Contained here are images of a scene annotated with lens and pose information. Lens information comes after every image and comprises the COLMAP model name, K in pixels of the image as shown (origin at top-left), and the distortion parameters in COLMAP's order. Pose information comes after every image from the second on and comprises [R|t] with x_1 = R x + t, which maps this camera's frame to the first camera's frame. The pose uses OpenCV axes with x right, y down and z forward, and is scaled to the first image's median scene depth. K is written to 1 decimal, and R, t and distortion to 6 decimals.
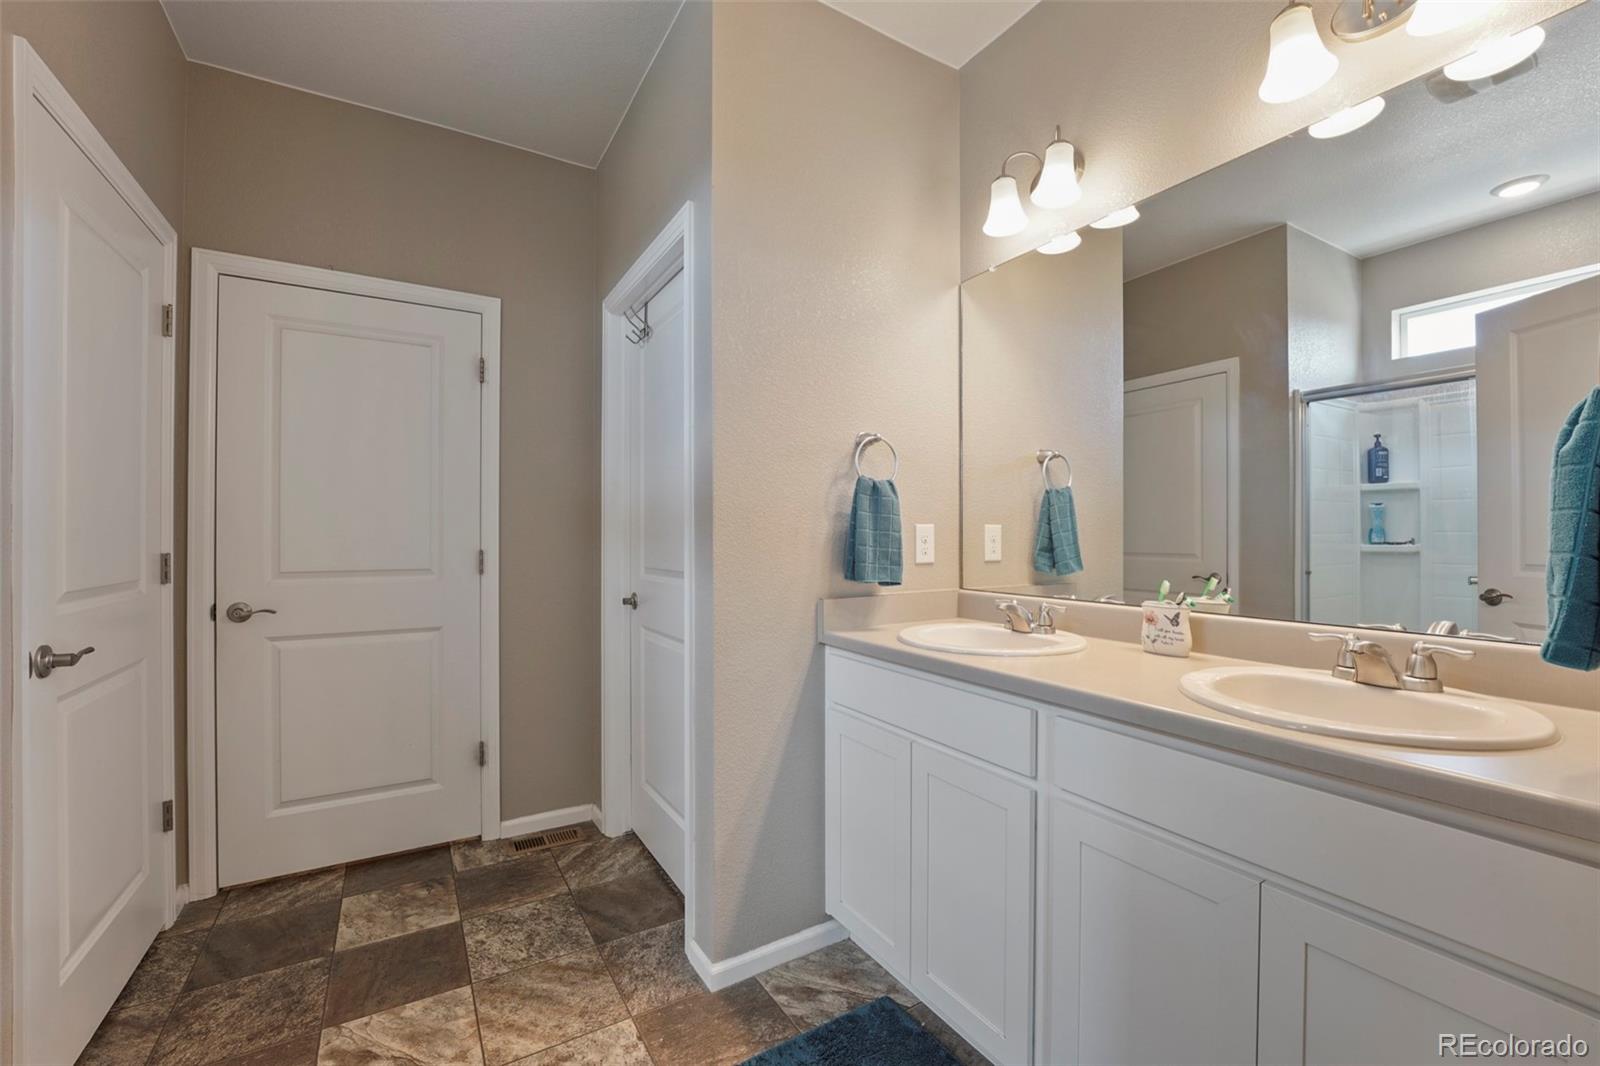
lens RADIAL K [[665.2, 0, 787.7], [0, 665.2, 539.7], [0, 0, 1]] dist [-0.020078, -0.000449]
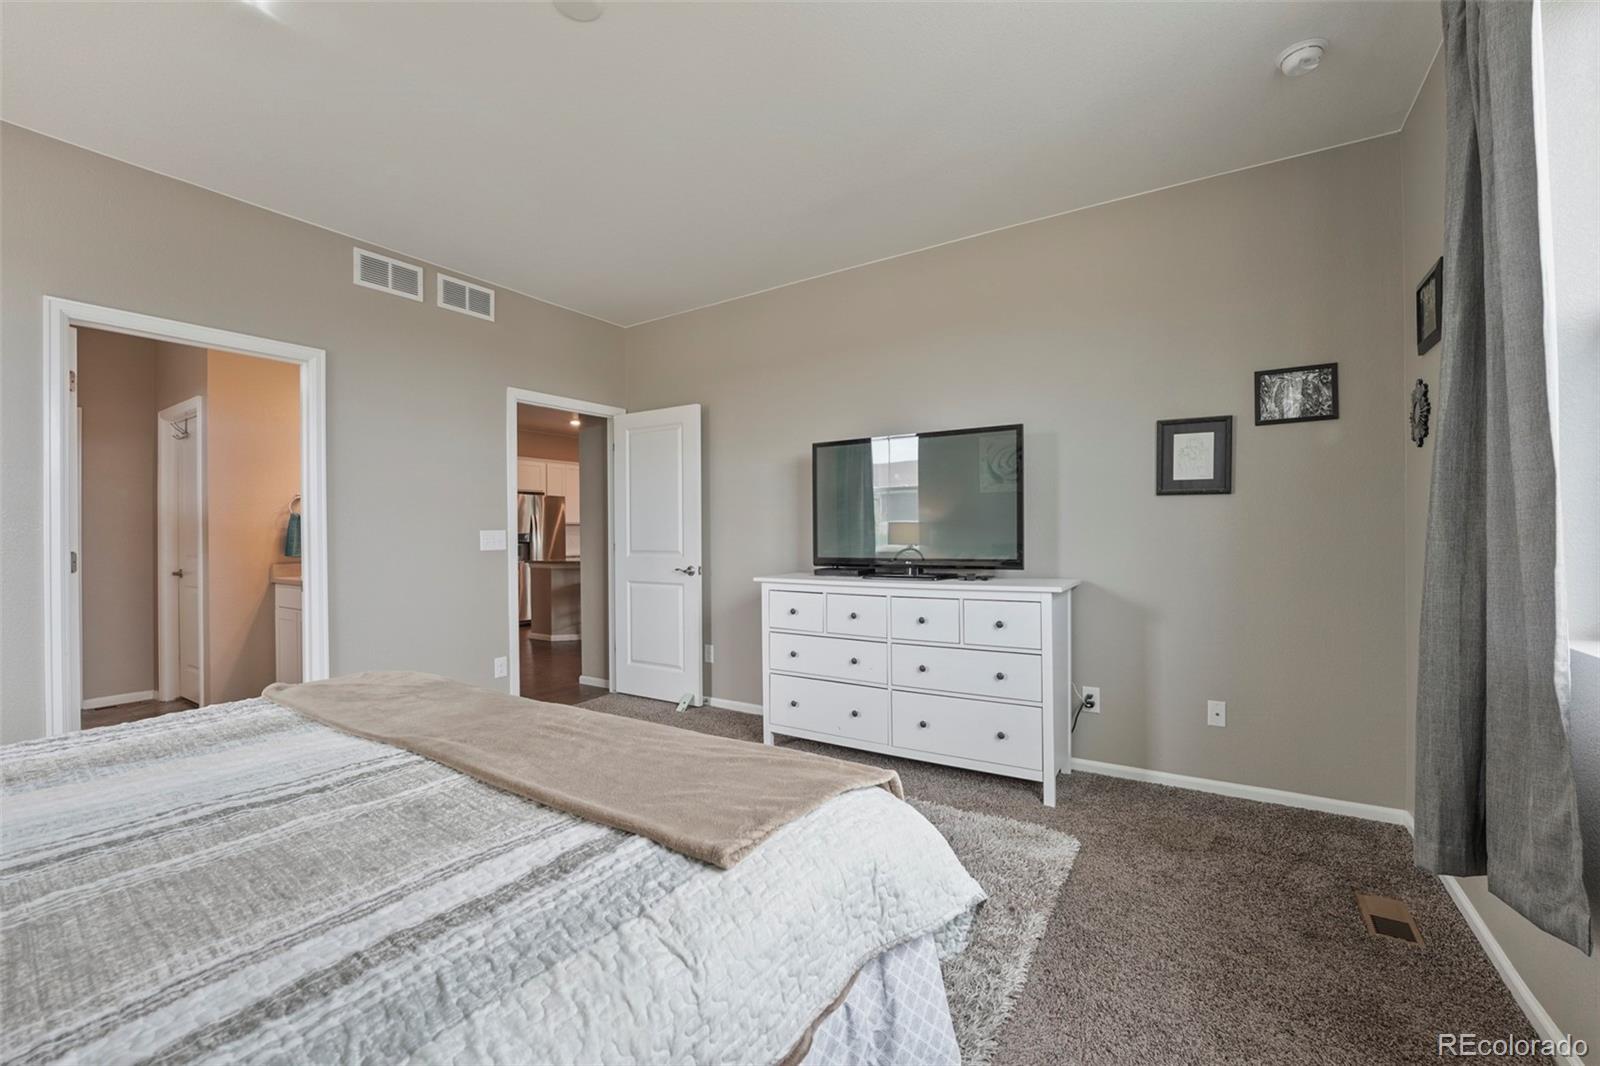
lens RADIAL K [[665.2, 0, 788.4], [0, 665.2, 532.0], [0, 0, 1]] dist [-0.020078, -0.000449]
pose [[0.897635, -0.000487, 0.440740, 0.519359], [0.010996, 0.999713, -0.021290, 0.037303], [-0.440603, 0.023957, 0.897382, -1.469863]]
